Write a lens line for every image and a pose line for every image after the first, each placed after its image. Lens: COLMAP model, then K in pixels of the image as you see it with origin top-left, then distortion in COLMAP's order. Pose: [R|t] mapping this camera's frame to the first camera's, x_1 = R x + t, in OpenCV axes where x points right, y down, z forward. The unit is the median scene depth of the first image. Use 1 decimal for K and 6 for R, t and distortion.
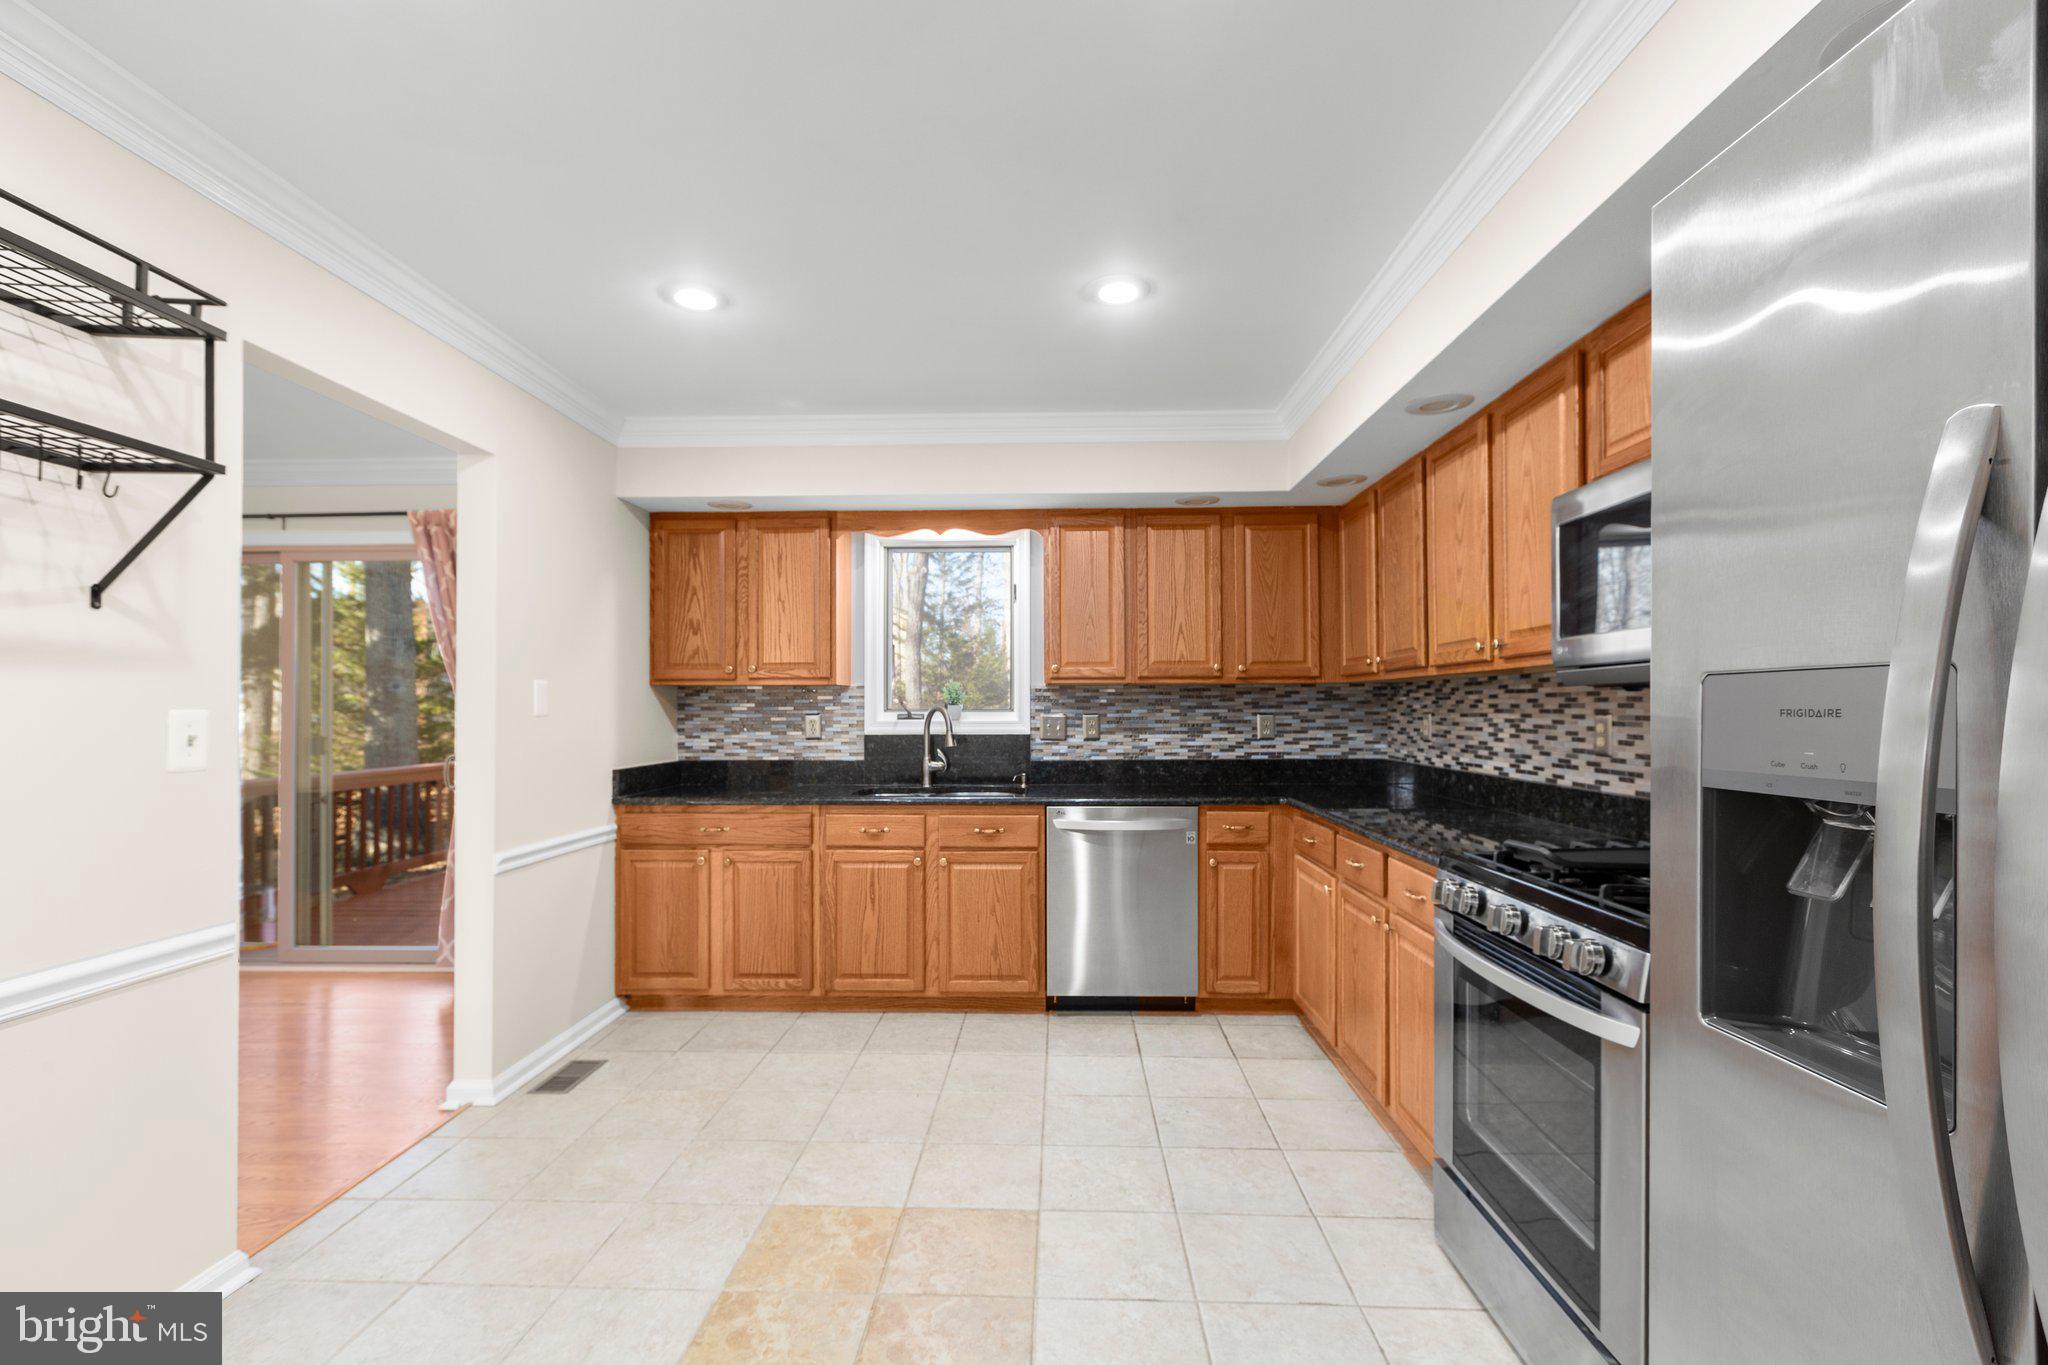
lens RADIAL K [[910.7, 0, 1030.9], [0, 910.7, 700.8], [0, 0, 1]] dist [0.000348, 0.000179]
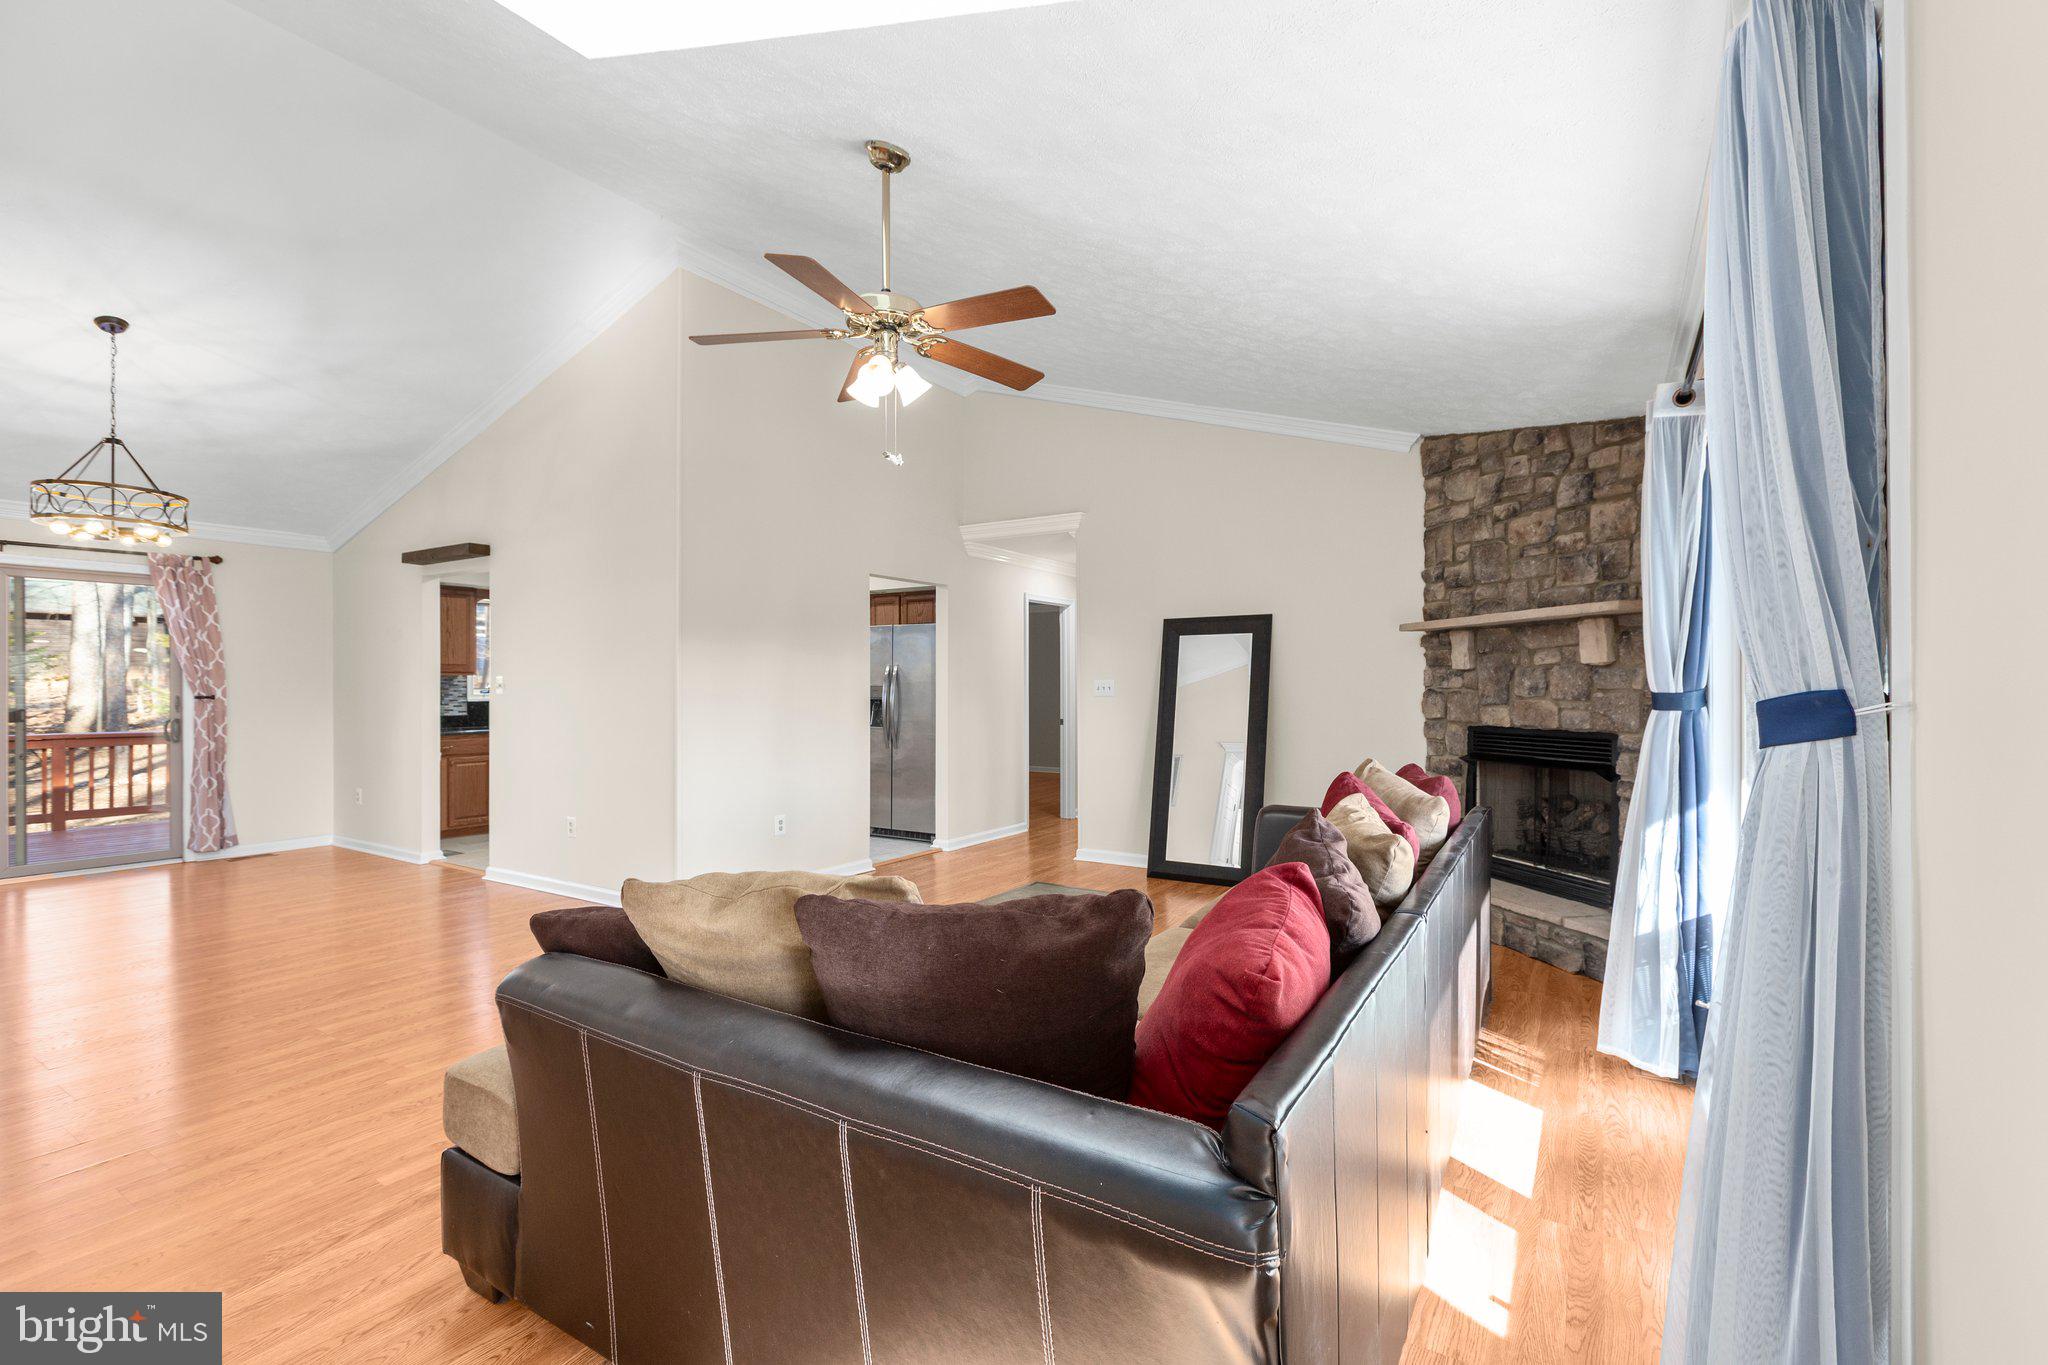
lens RADIAL K [[908.0, 0, 1020.0], [0, 908.0, 689.6], [0, 0, 1]] dist [0.001620, -0.001035]
pose [[0.513247, 0.000977, 0.858240, -1.422476], [-0.013050, 0.999893, 0.006666, -0.018001], [-0.858142, -0.014621, 0.513205, -1.126135]]
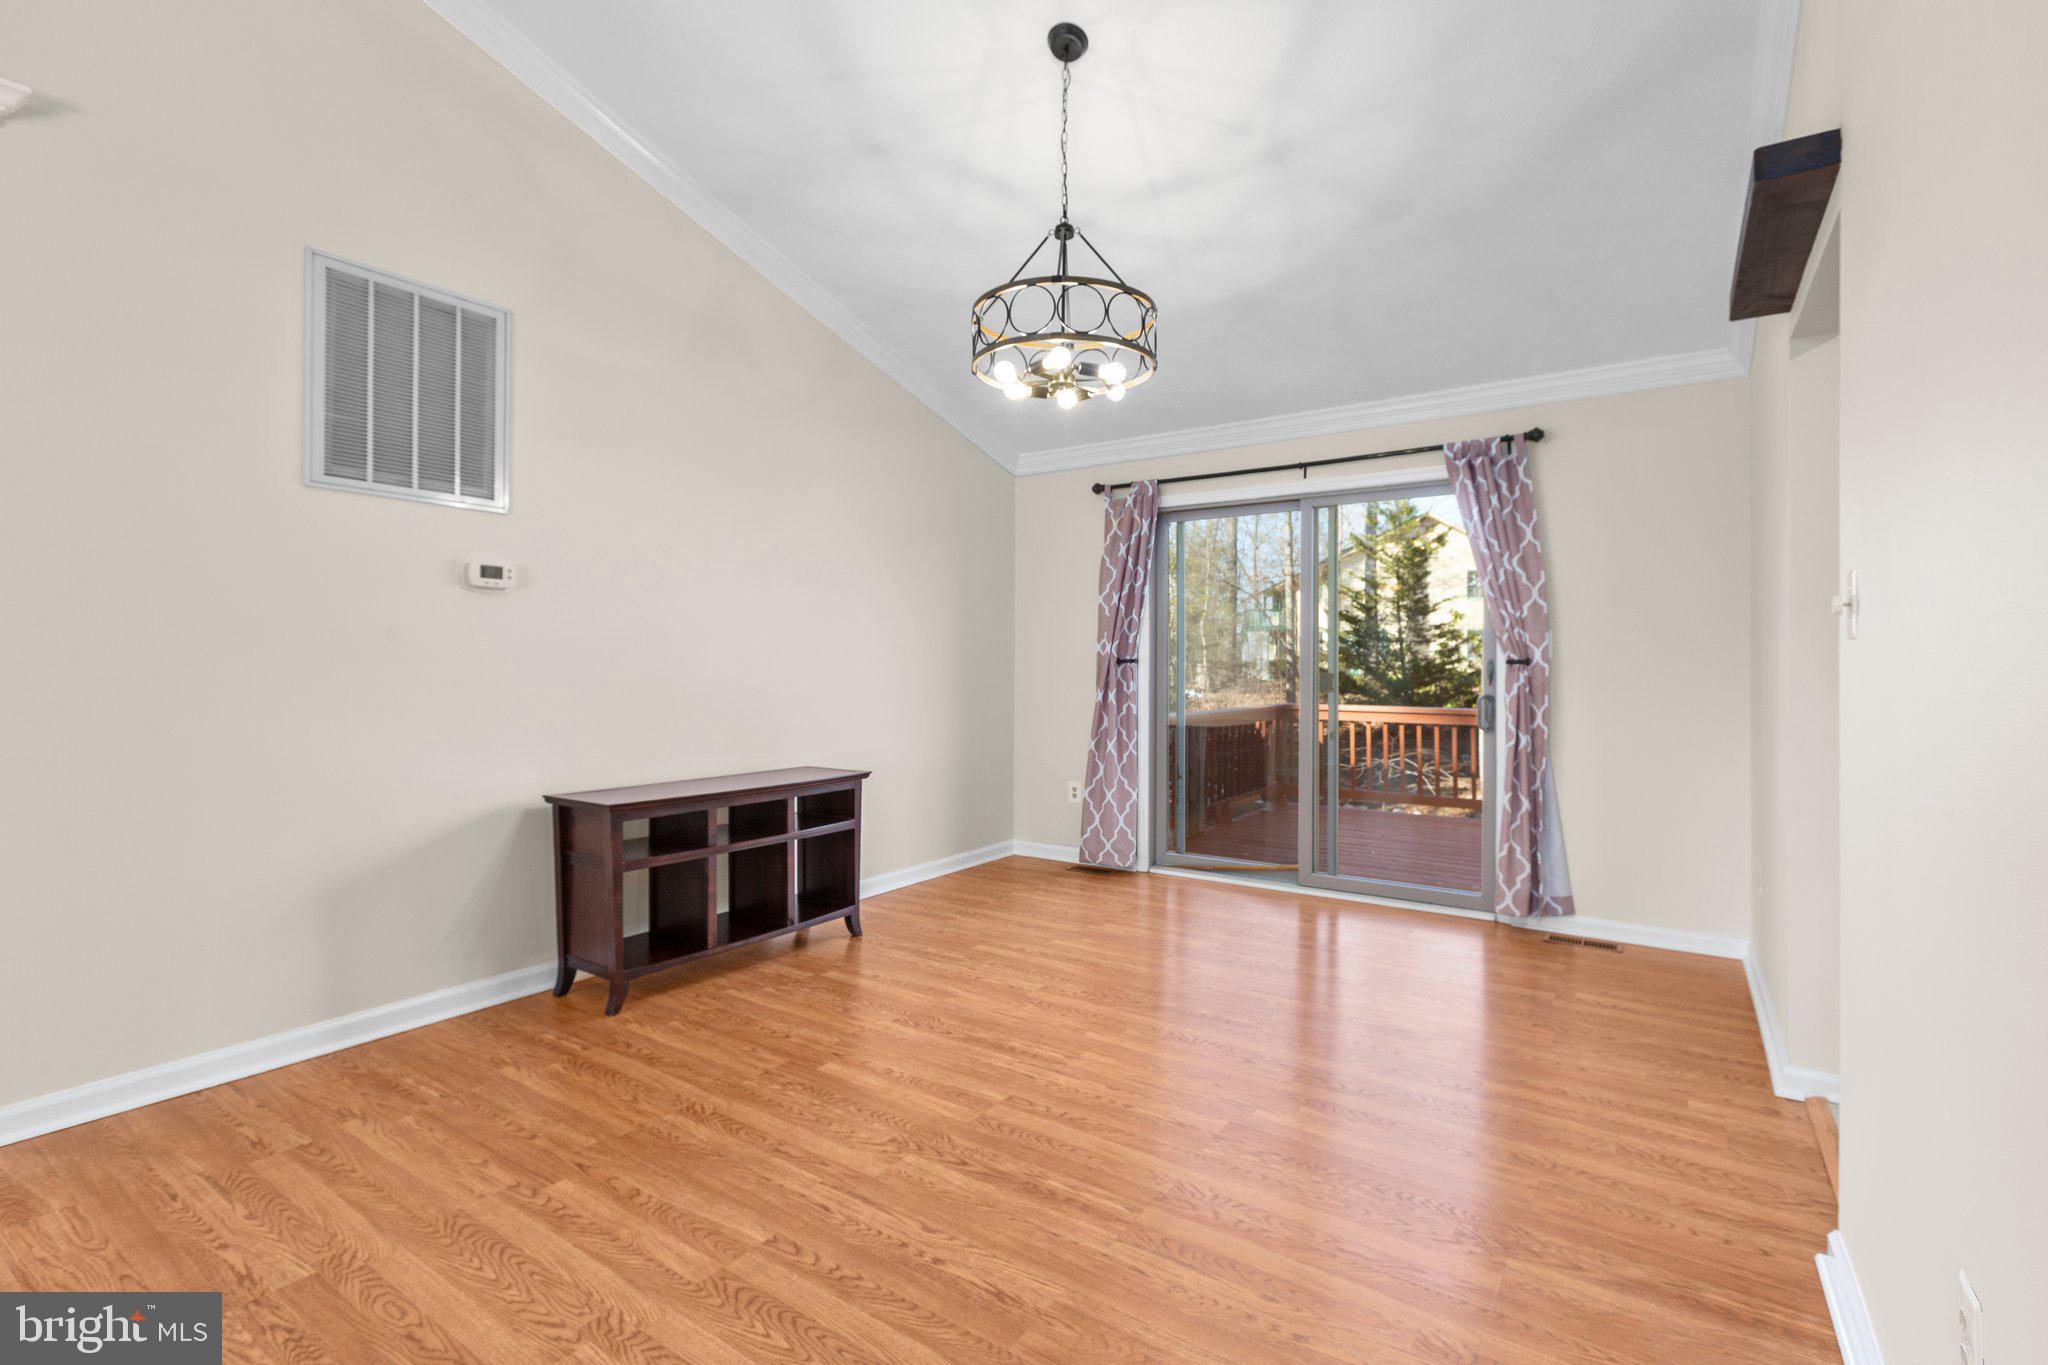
lens RADIAL K [[934.8, 0, 1024.9], [0, 934.8, 660.0], [0, 0, 1]] dist [-0.000160, 0.000369]
pose [[0.837541, 0.004180, -0.546359, -0.594522], [-0.002663, 0.999990, 0.003568, 0.025462], [0.546368, -0.001534, 0.837544, -0.106886]]
